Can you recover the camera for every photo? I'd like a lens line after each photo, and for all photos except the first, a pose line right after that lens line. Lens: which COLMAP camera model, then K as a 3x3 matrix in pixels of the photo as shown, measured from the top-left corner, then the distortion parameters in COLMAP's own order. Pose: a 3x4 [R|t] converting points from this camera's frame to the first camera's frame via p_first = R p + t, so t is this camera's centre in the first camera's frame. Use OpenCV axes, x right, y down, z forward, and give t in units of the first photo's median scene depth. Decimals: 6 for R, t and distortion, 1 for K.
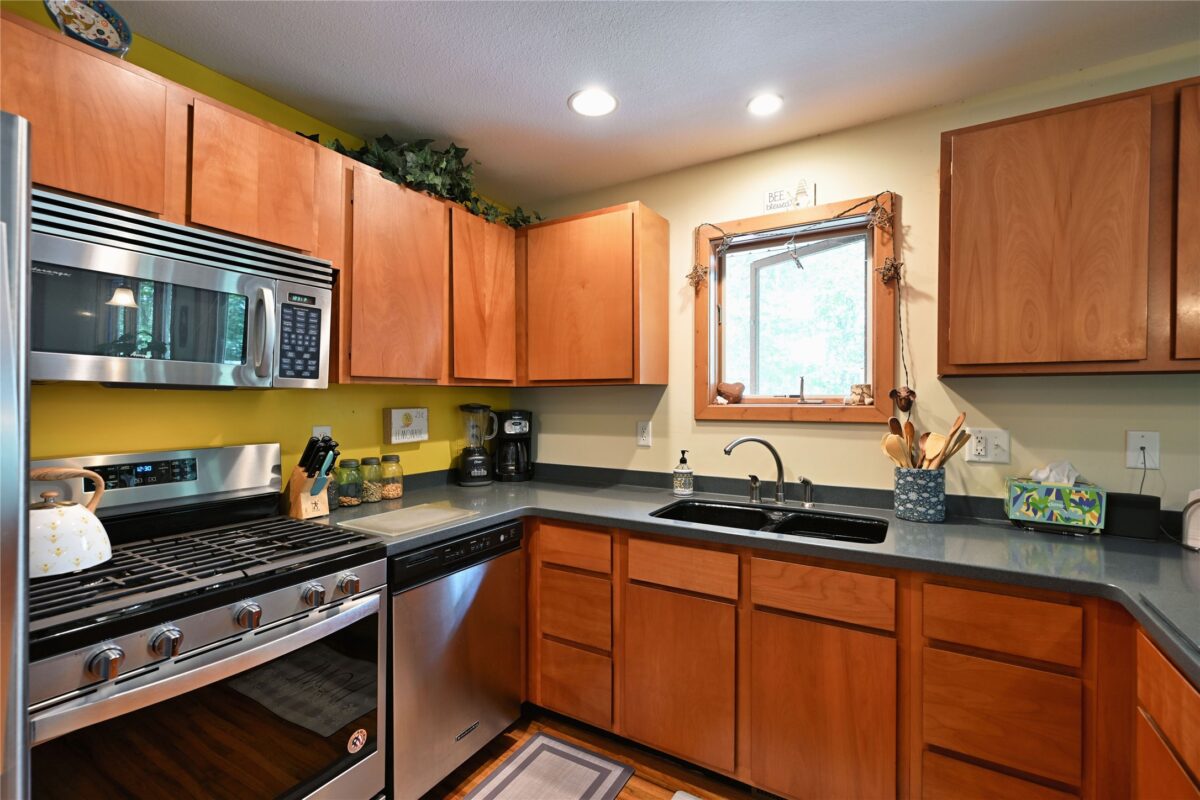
lens RADIAL K [[528.4, 0, 594.3], [0, 528.4, 406.7], [0, 0, 1]] dist [-0.001957, 0.000667]
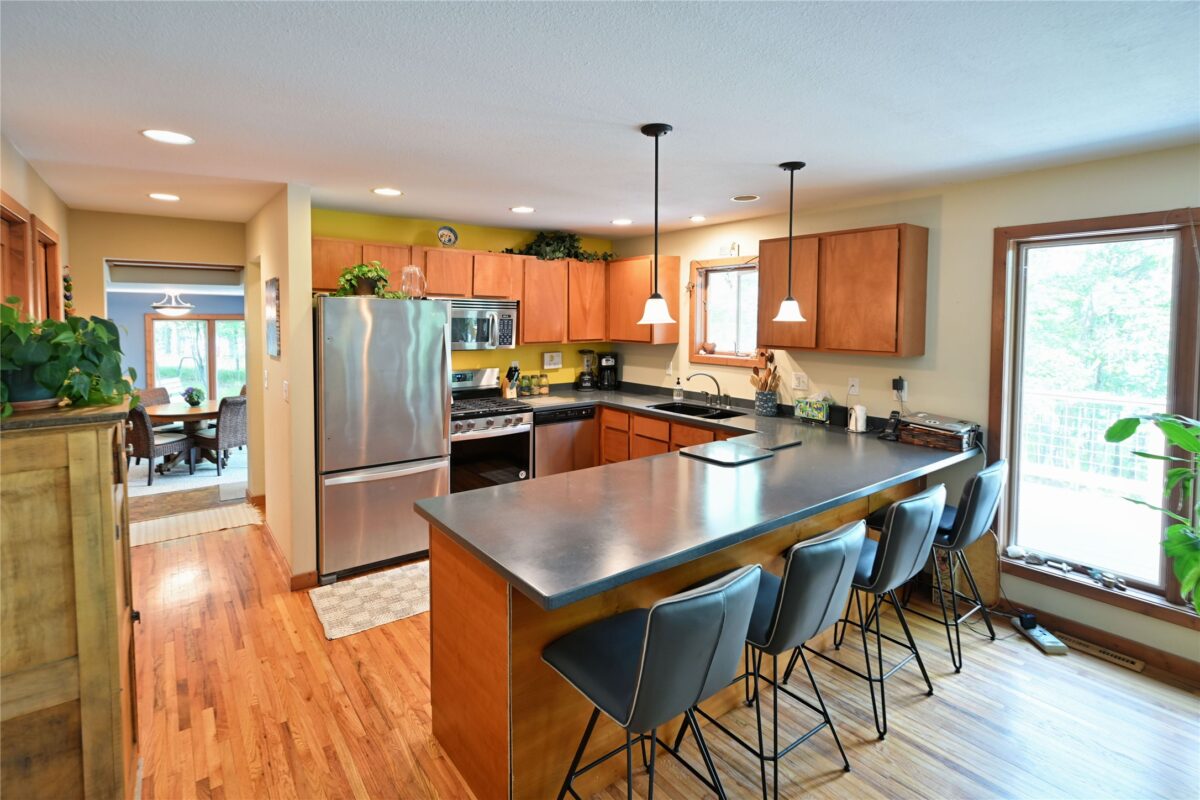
lens RADIAL K [[573.1, 0, 598.8], [0, 573.1, 339.3], [0, 0, 1]] dist [-0.000246, -0.001401]
pose [[0.933040, 0.017205, -0.359361, 0.774150], [-0.007656, 0.999579, 0.027979, -0.138842], [0.359691, -0.023355, 0.932779, -1.287311]]
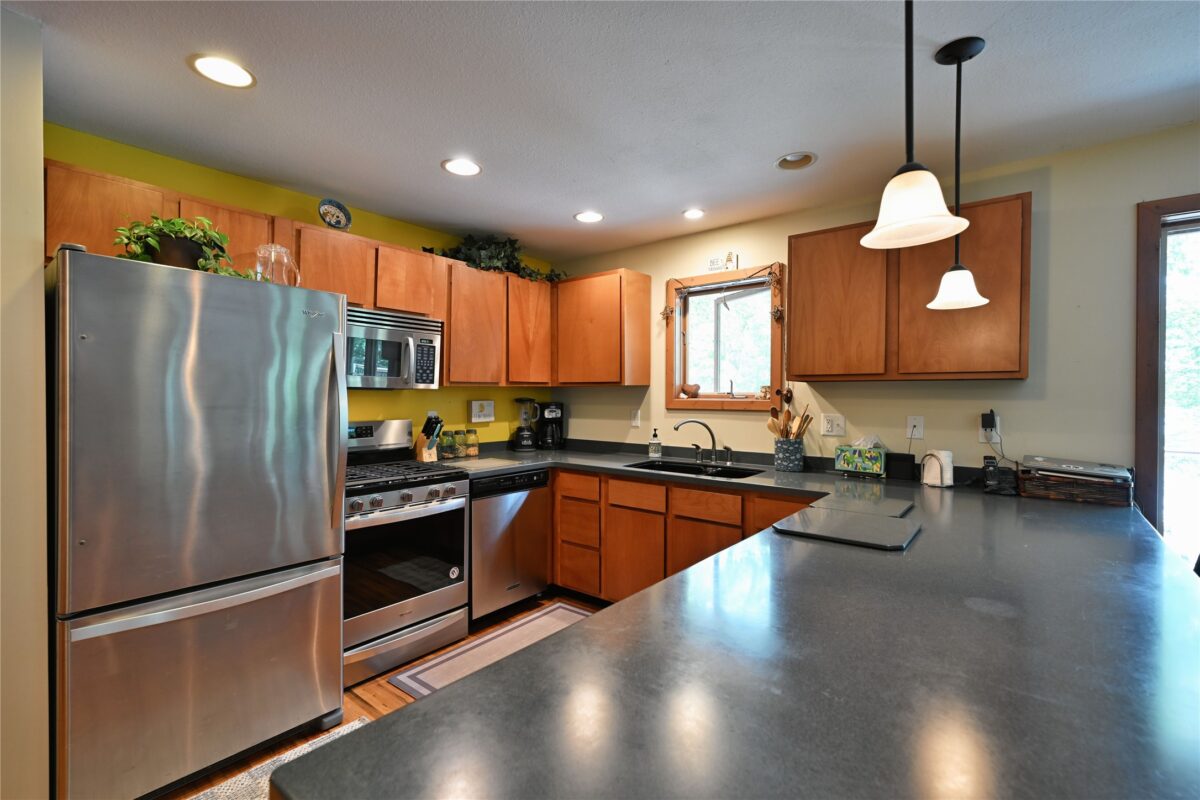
lens RADIAL K [[528.4, 0, 597.5], [0, 528.4, 402.5], [0, 0, 1]] dist [-0.001957, 0.000667]
pose [[0.991042, 0.004389, -0.133476, 0.244011], [-0.004256, 0.999990, 0.001281, 0.006681], [0.133480, -0.000701, 0.991051, -0.631702]]
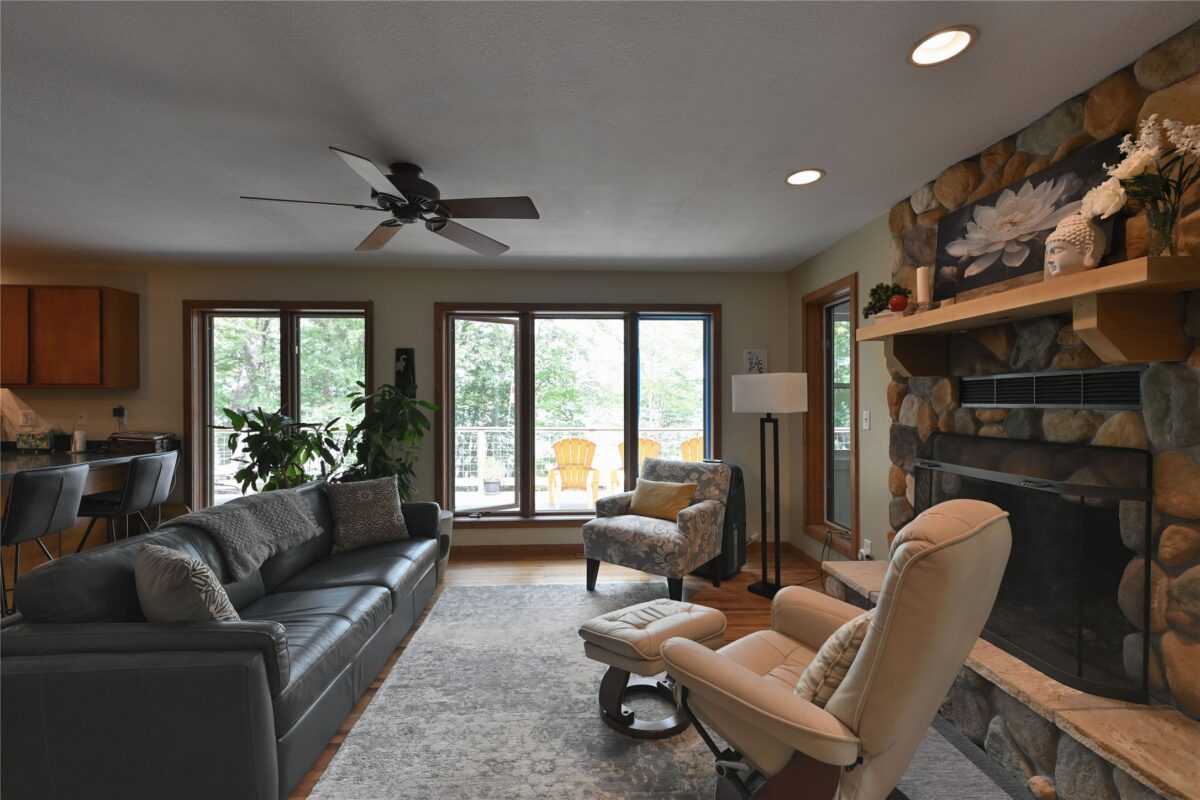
lens RADIAL K [[522.2, 0, 599.6], [0, 522.2, 403.3], [0, 0, 1]] dist [0.001331, 0.000036]
pose [[0.825849, -0.004249, 0.563875, 1.435895], [0.008113, 0.999958, -0.004347, 0.037076], [-0.563833, 0.008165, 0.825849, -2.146929]]
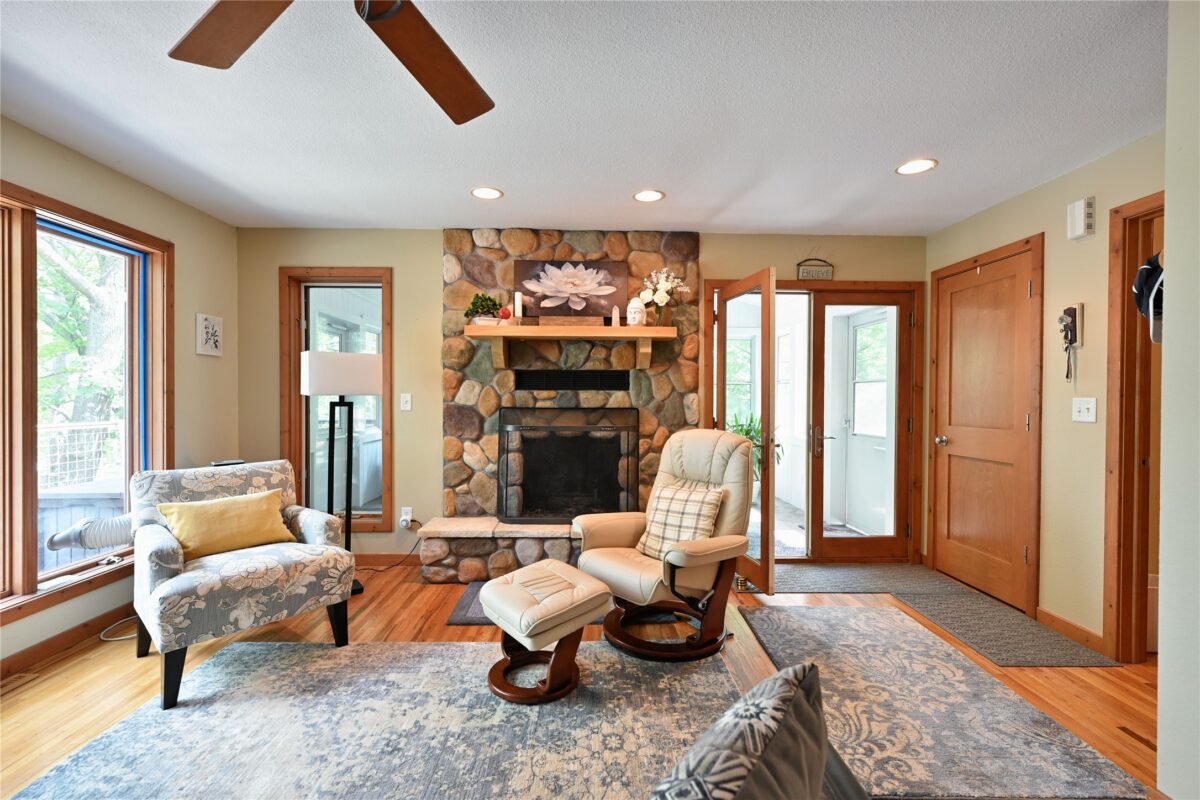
lens RADIAL K [[522.2, 0, 594.9], [0, 522.2, 401.3], [0, 0, 1]] dist [0.001331, 0.000036]
pose [[-0.538624, -0.010421, 0.842482, 1.113362], [0.004187, 0.999878, 0.015044, 0.062780], [-0.842536, 0.011630, -0.538515, -0.774093]]
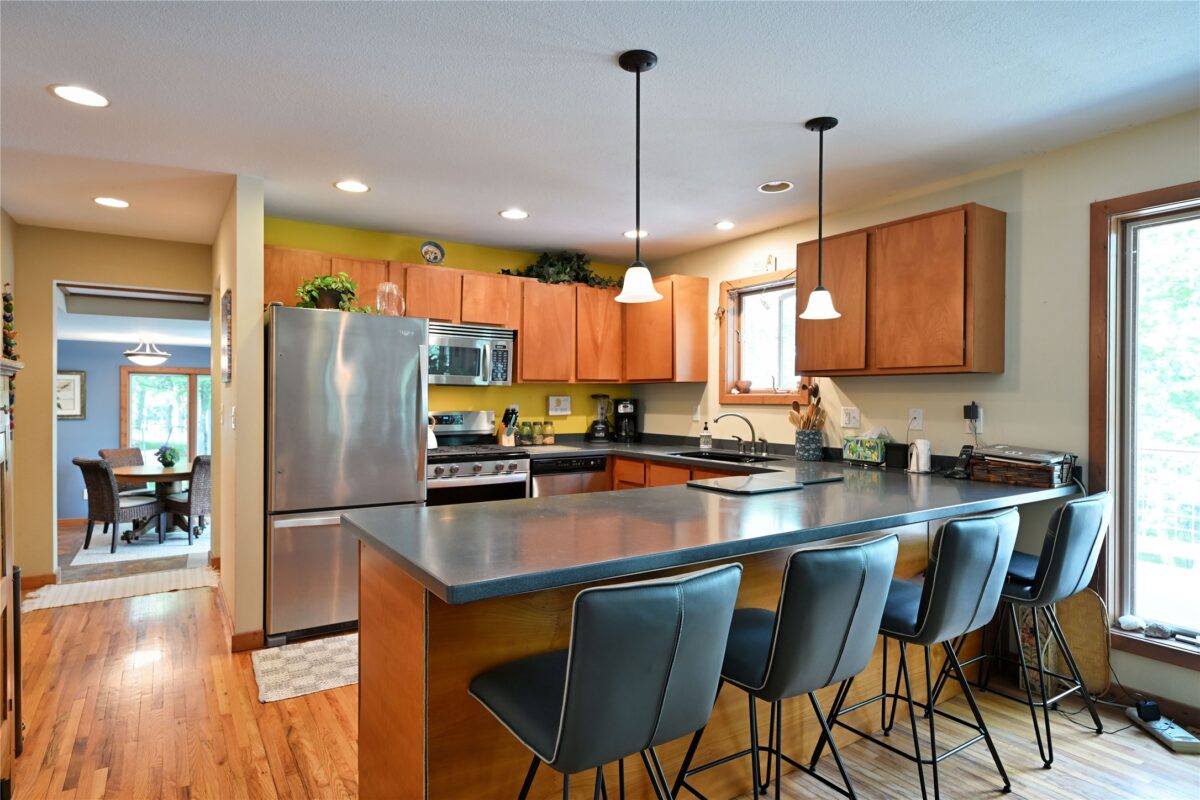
lens RADIAL K [[658.4, 0, 598.9], [0, 658.4, 399.1], [0, 0, 1]] dist [0.005690, 0.001249]
pose [[0.904122, 0.004256, -0.427254, 0.871413], [-0.009089, 0.999916, -0.009271, 0.039417], [0.427178, 0.012265, 0.904084, -1.159205]]
